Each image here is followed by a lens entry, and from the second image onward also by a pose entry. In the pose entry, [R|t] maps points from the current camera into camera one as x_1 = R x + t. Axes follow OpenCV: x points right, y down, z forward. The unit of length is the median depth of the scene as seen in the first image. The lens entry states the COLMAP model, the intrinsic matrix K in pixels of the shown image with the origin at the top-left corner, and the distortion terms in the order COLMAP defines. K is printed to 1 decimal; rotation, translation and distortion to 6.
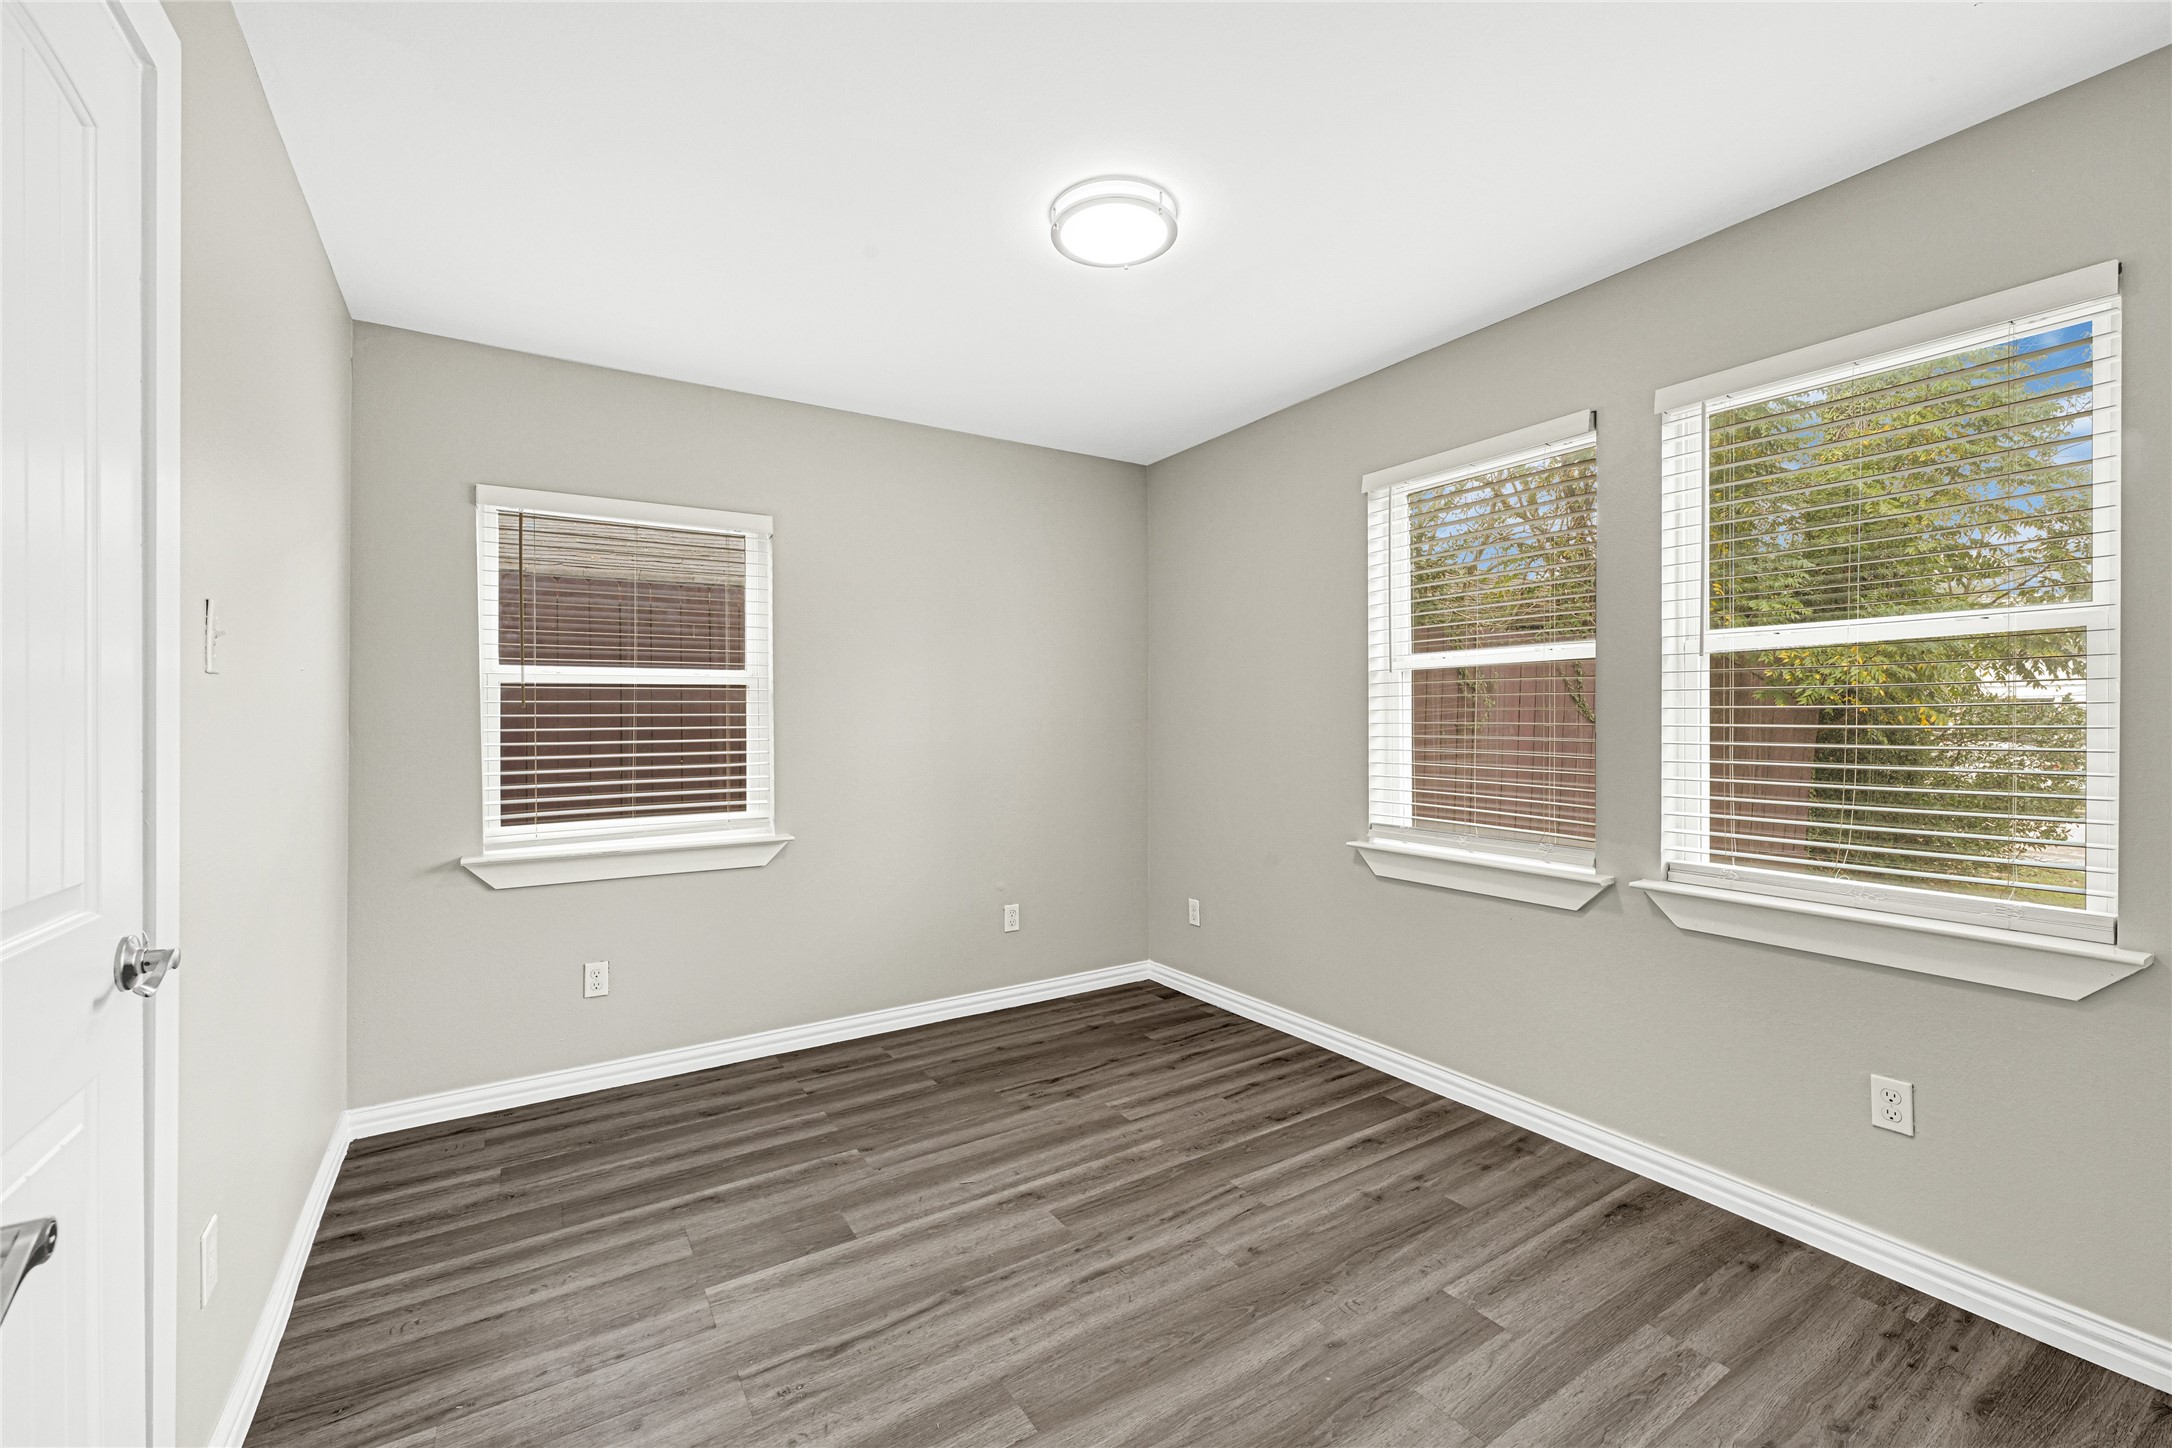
lens RADIAL K [[896.8, 0, 1084.9], [0, 896.8, 714.5], [0, 0, 1]] dist [-0.002901, -0.000254]
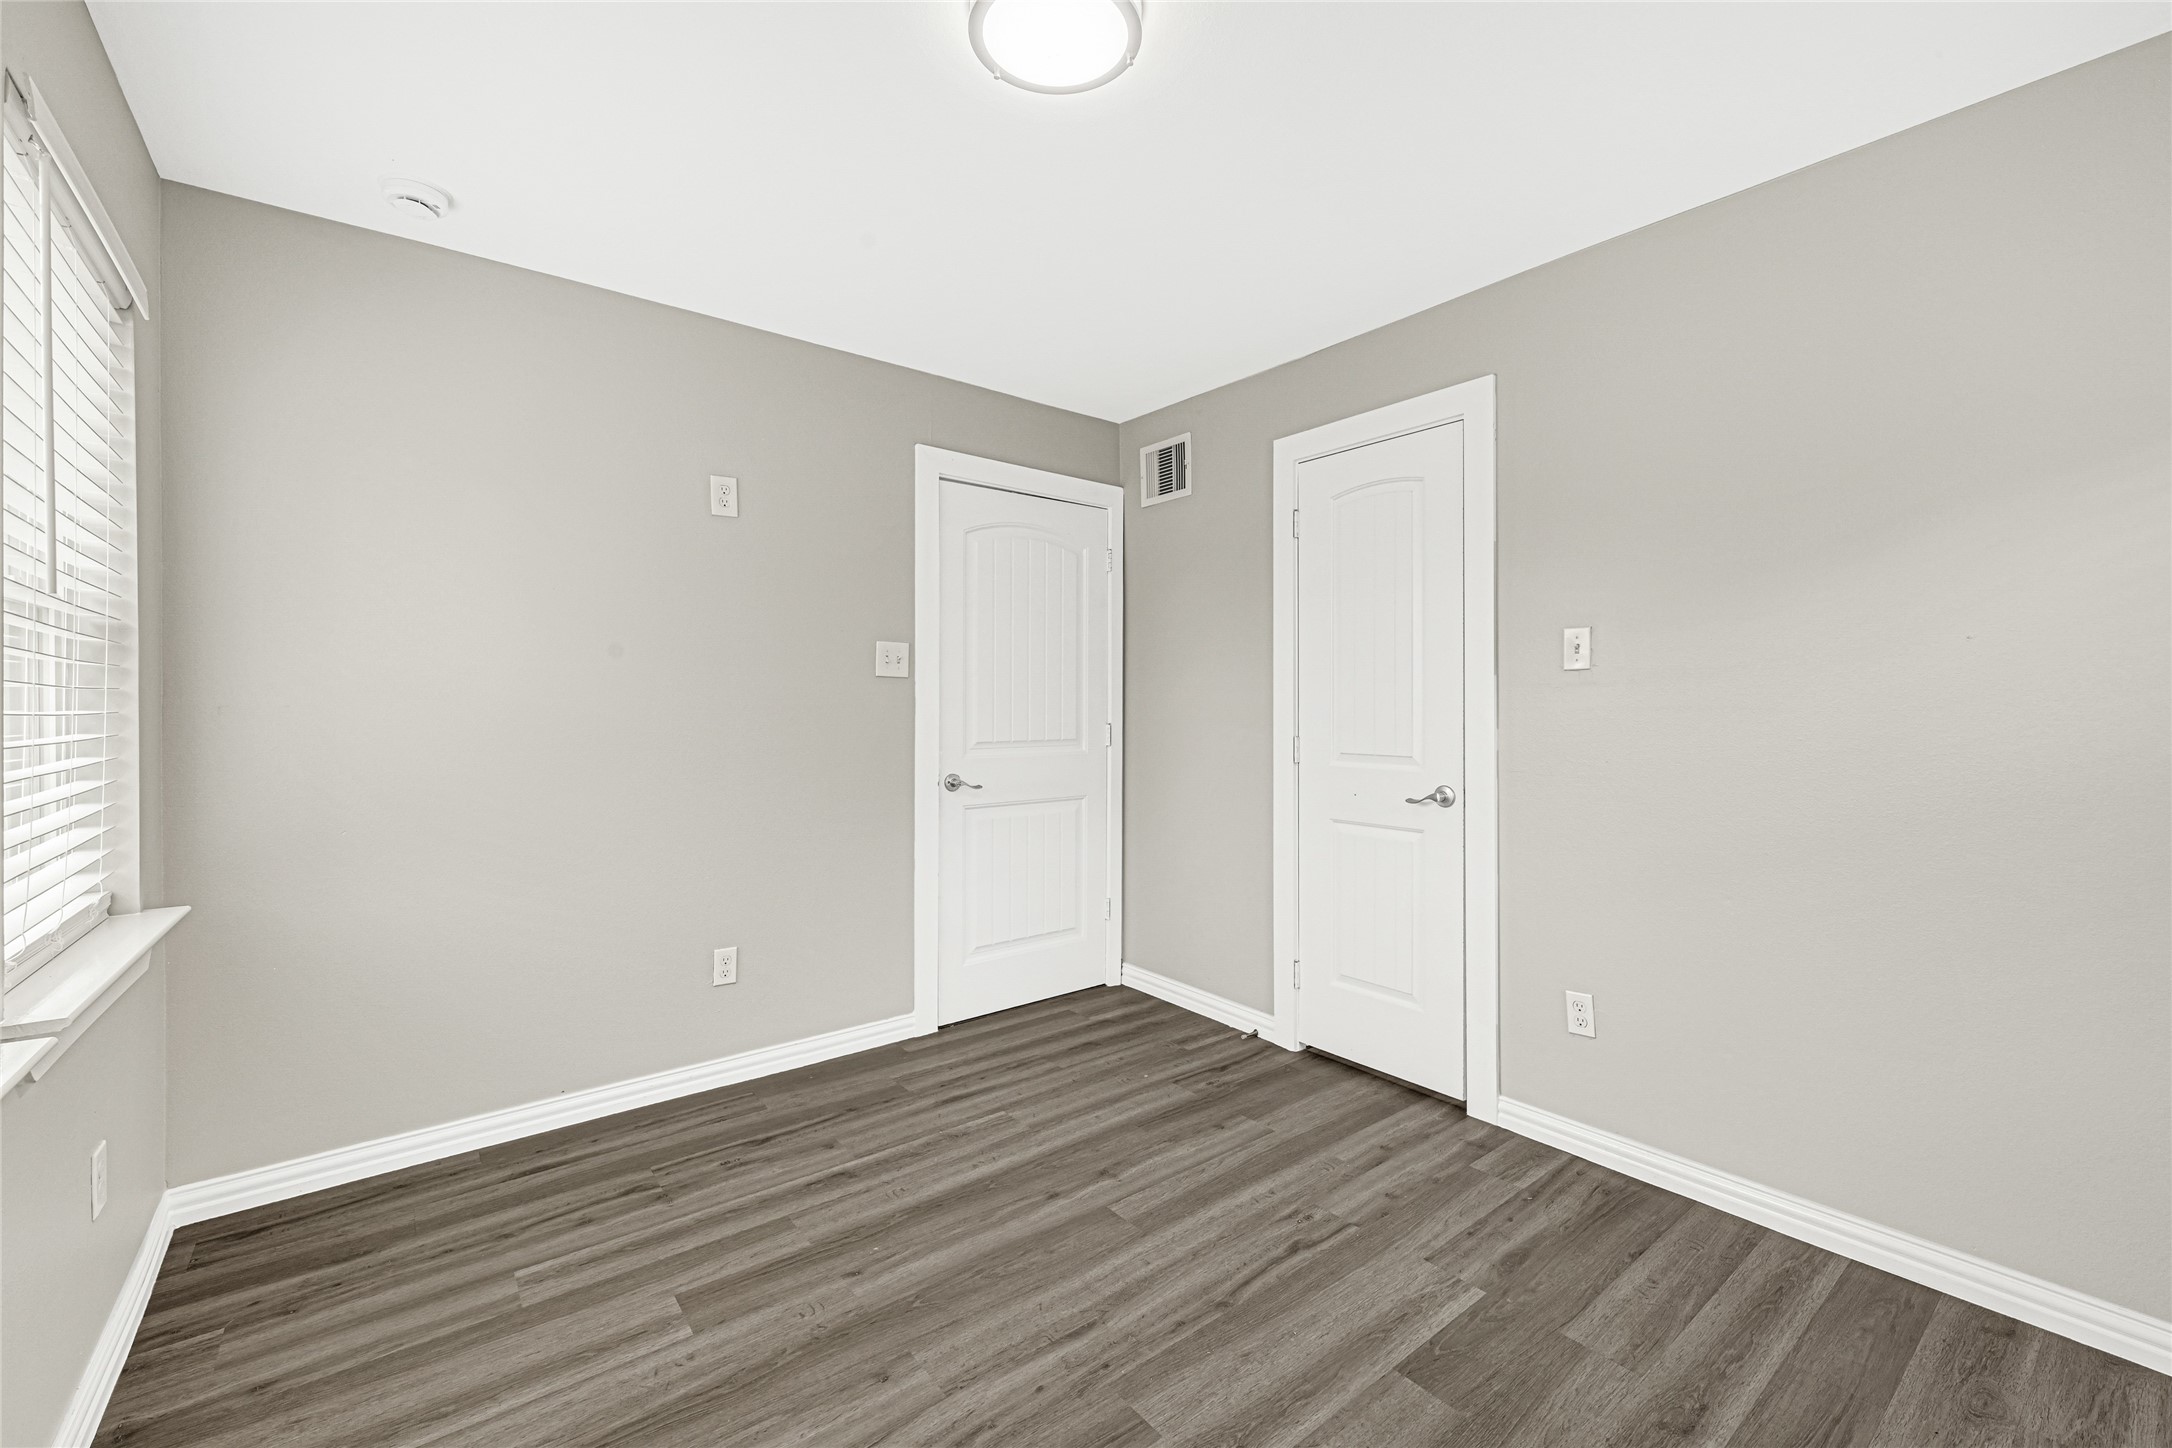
lens RADIAL K [[896.8, 0, 1085.8], [0, 896.8, 721.5], [0, 0, 1]] dist [-0.002901, -0.000254]
pose [[-0.995270, 0.007155, -0.096884, 0.088978], [0.005948, 0.999901, 0.012749, 0.017929], [0.096965, 0.012112, -0.995214, 1.918918]]
